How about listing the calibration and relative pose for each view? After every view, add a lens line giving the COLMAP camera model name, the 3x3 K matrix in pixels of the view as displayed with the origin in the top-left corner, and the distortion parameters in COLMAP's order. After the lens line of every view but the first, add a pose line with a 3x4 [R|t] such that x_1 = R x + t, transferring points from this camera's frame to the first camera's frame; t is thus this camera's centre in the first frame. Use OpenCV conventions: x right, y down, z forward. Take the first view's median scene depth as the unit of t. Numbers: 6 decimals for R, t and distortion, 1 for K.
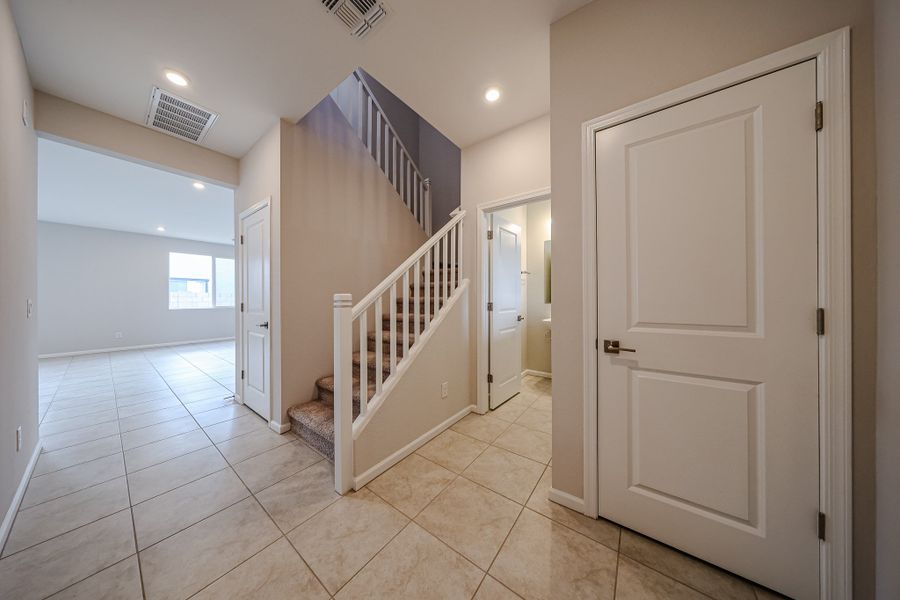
lens RADIAL K [[265.1, 0, 451.8], [0, 265.1, 297.9], [0, 0, 1]] dist [-0.000583, -0.000048]
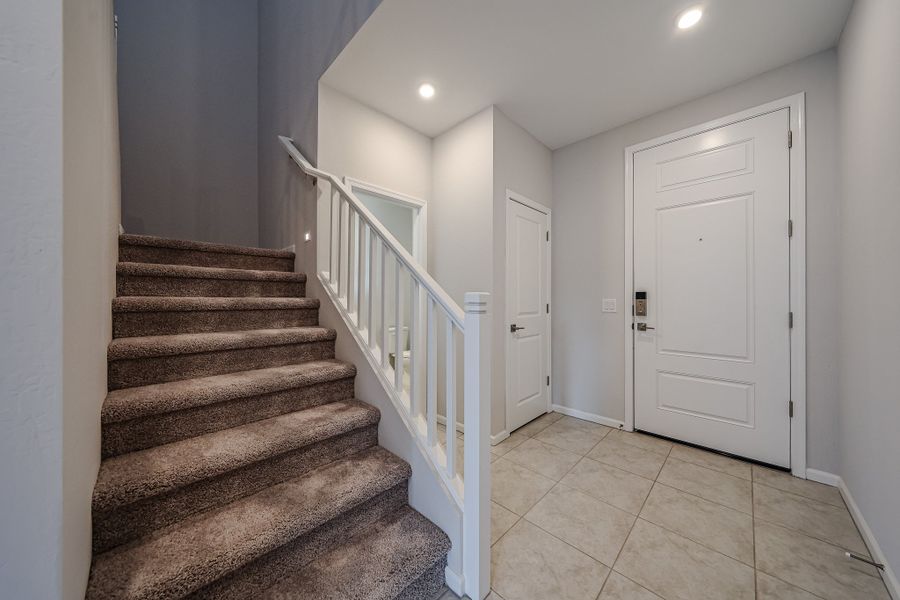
lens RADIAL K [[299.5, 0, 447.5], [0, 299.5, 297.6], [0, 0, 1]] dist [-0.000224, -0.000025]
pose [[0.137311, 0.008074, 0.990495, -1.430777], [-0.002524, 0.999966, -0.007801, 0.003005], [-0.990525, -0.001429, 0.137327, 1.202925]]
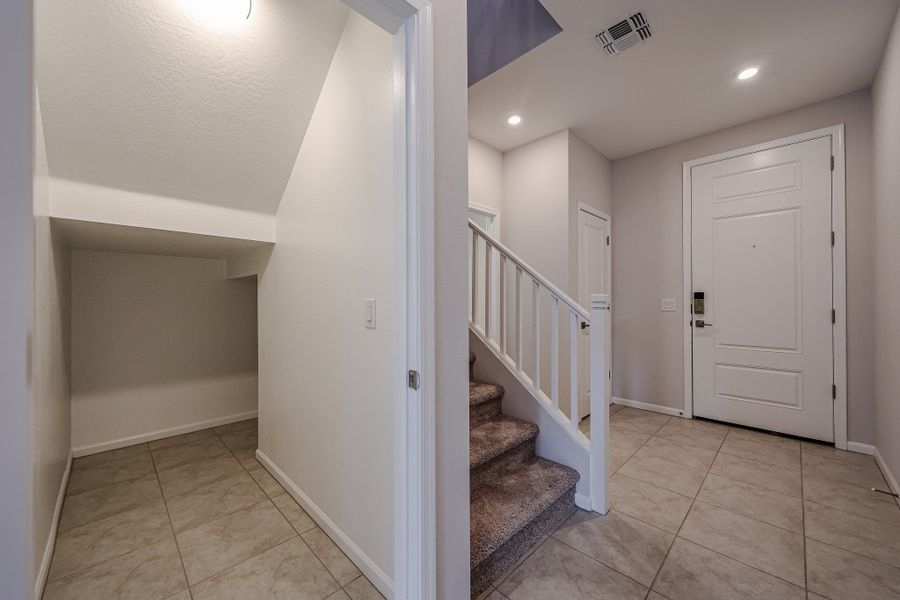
lens RADIAL K [[339.3, 0, 447.5], [0, 339.3, 297.8], [0, 0, 1]] dist [-0.000195, 0.000101]
pose [[0.150266, 0.009146, 0.988603, -2.039429], [0.001123, 0.999955, -0.009421, 0.007786], [-0.988645, 0.002526, 0.150249, 1.661940]]
